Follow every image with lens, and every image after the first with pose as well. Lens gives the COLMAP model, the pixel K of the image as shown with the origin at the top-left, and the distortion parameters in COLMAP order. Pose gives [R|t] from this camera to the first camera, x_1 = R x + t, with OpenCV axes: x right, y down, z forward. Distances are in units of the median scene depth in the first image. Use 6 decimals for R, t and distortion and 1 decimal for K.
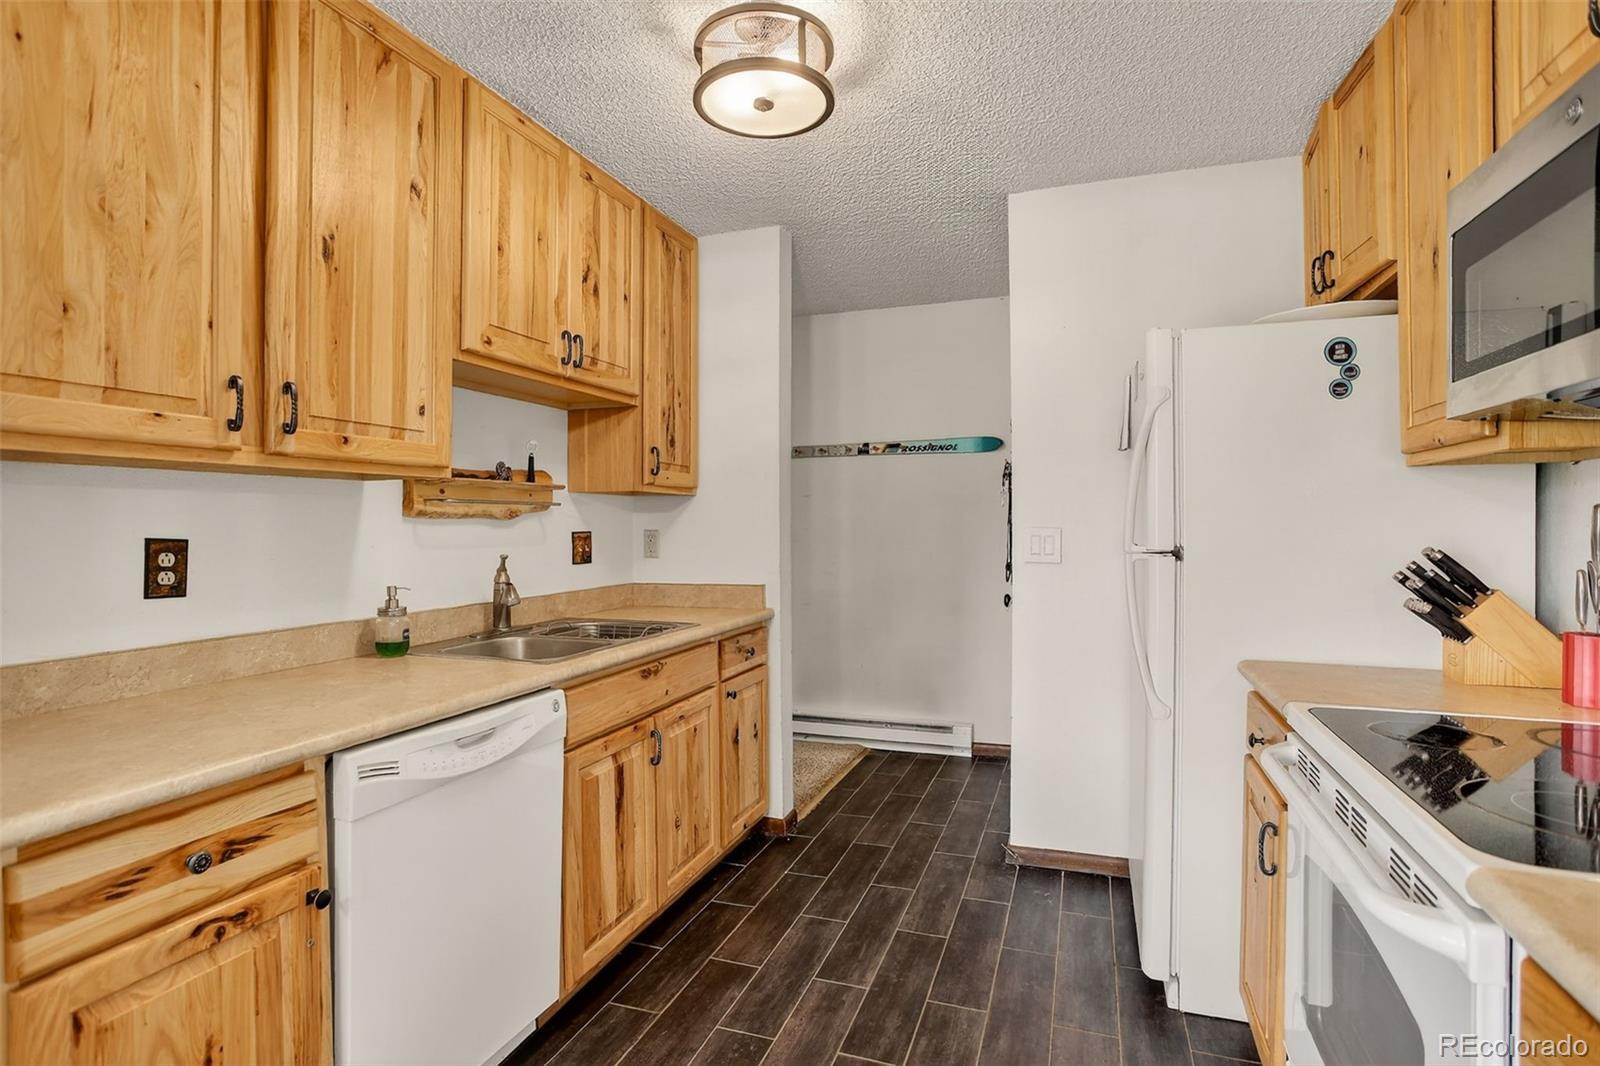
lens RADIAL K [[802.3, 0, 794.9], [0, 802.3, 525.0], [0, 0, 1]] dist [-0.068473, 0.033582]
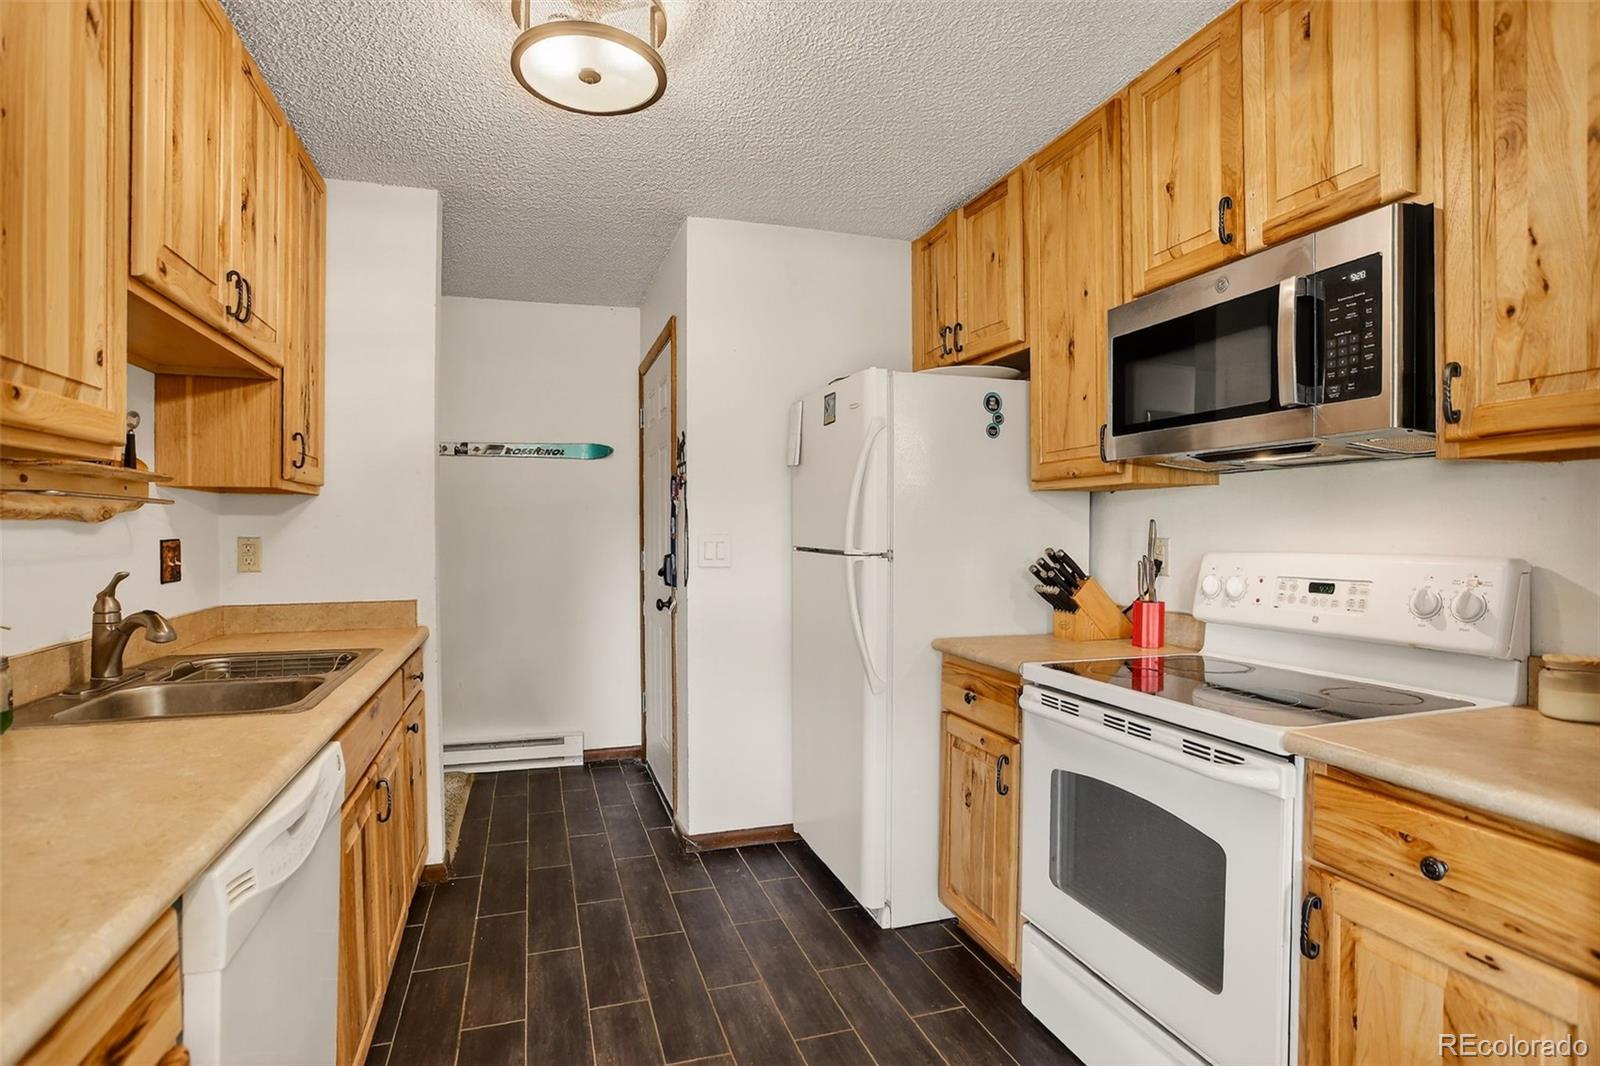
lens RADIAL K [[804.0, 0, 789.7], [0, 804.0, 538.0], [0, 0, 1]] dist [-0.069896, 0.032100]
pose [[0.791067, -0.001931, 0.611726, -0.304159], [-0.002140, 0.999980, 0.005925, 0.001744], [-0.611726, -0.005996, 0.791047, 0.091037]]
